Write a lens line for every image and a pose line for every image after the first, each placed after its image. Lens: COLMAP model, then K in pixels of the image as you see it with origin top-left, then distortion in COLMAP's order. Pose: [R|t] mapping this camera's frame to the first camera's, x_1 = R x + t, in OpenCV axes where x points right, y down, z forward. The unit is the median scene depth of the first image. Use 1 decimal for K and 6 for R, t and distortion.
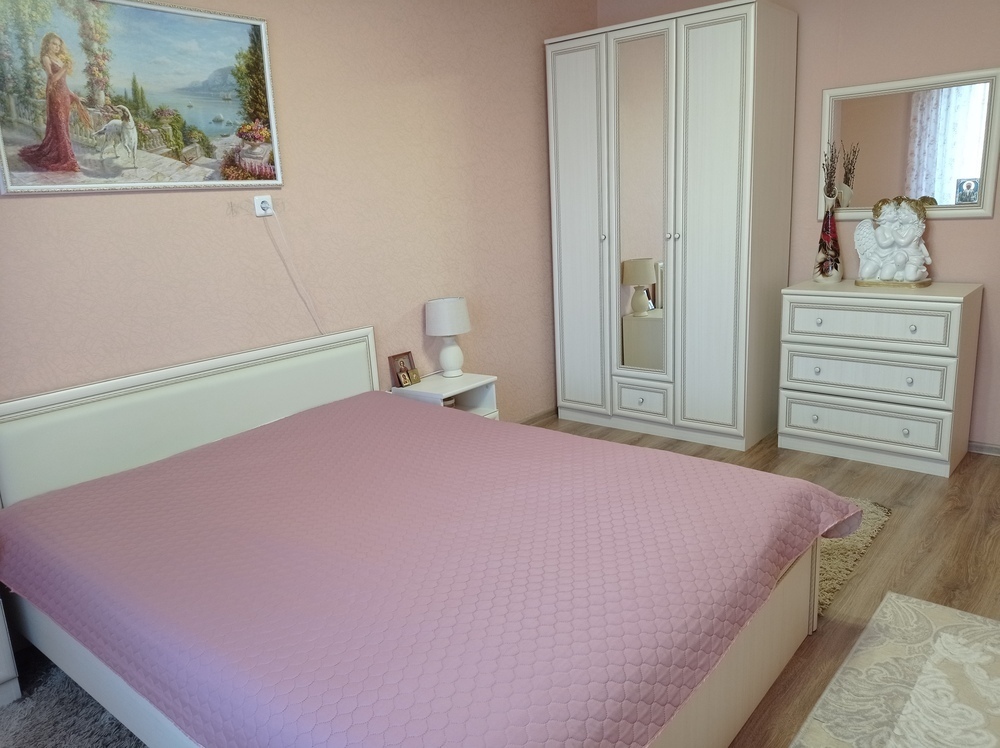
lens RADIAL K [[754.5, 0, 500.3], [0, 754.5, 369.9], [0, 0, 1]] dist [0.044580, -0.032189]
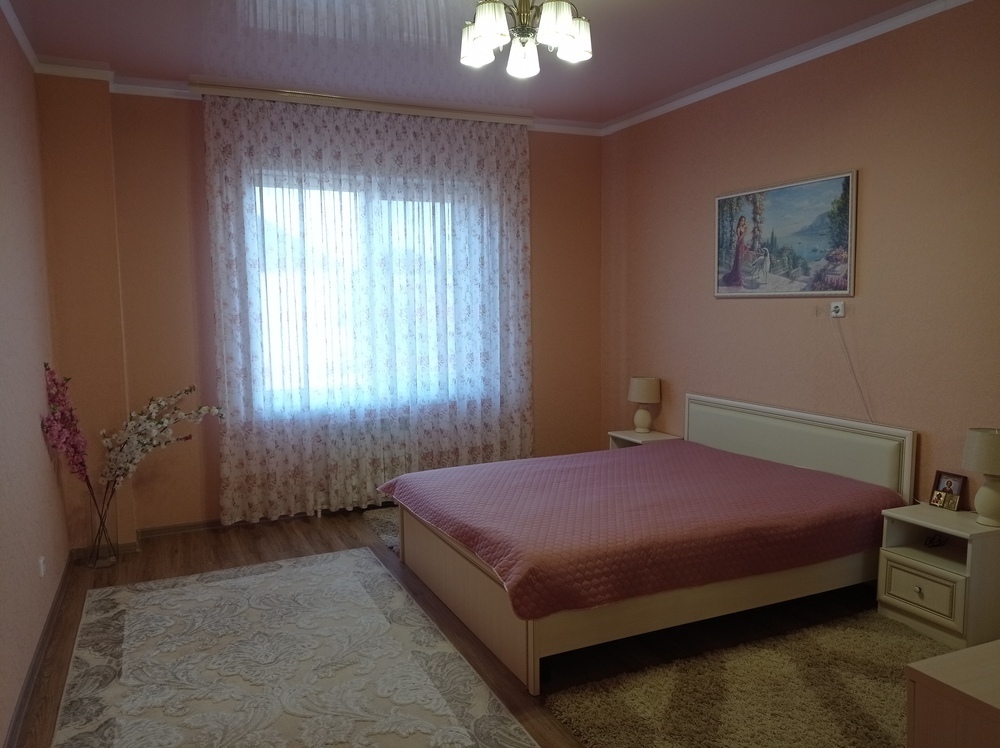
lens RADIAL K [[754.5, 0, 499.5], [0, 754.5, 377.2], [0, 0, 1]] dist [0.044580, -0.032189]
pose [[-0.426430, 0.158008, -0.890612, 1.231490], [-0.165257, 0.954441, 0.248459, -0.368881], [0.889296, 0.253130, -0.380891, 1.115381]]
